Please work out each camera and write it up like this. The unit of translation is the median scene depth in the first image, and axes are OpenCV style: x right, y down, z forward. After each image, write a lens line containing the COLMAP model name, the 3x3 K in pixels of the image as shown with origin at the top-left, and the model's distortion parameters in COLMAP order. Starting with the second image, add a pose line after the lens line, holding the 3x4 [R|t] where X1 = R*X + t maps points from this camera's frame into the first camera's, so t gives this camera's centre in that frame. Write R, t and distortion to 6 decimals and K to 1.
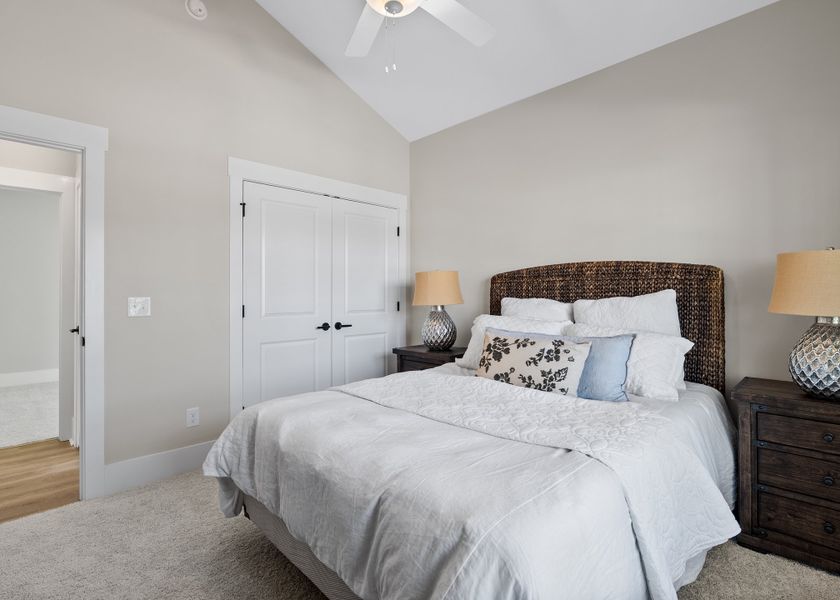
lens RADIAL K [[413.3, 0, 418.2], [0, 413.3, 304.8], [0, 0, 1]] dist [-0.003394, -0.000721]
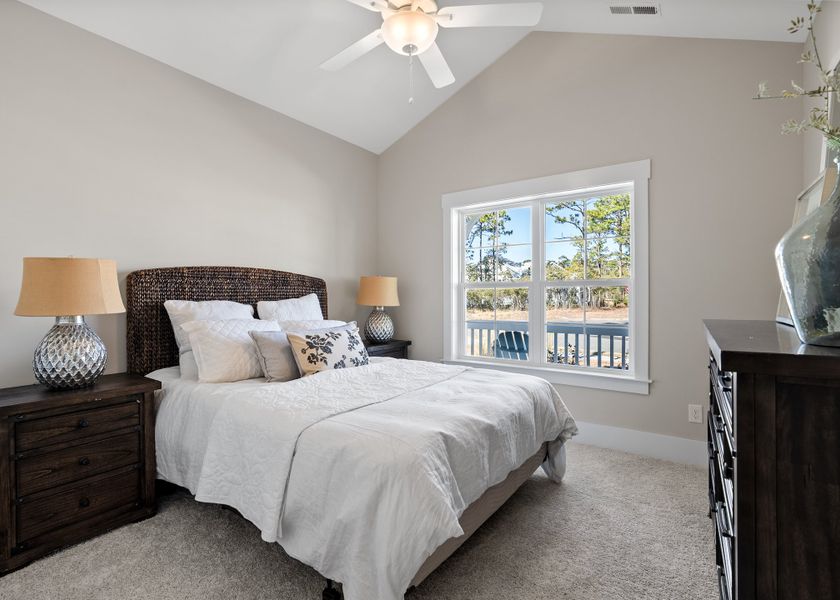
lens RADIAL K [[413.3, 0, 418.2], [0, 413.3, 304.8], [0, 0, 1]] dist [-0.003394, -0.000721]
pose [[-0.199699, -0.021966, 0.979611, -0.806100], [0.020861, 0.999427, 0.026663, -0.023192], [-0.979635, 0.025760, -0.199127, 0.787285]]
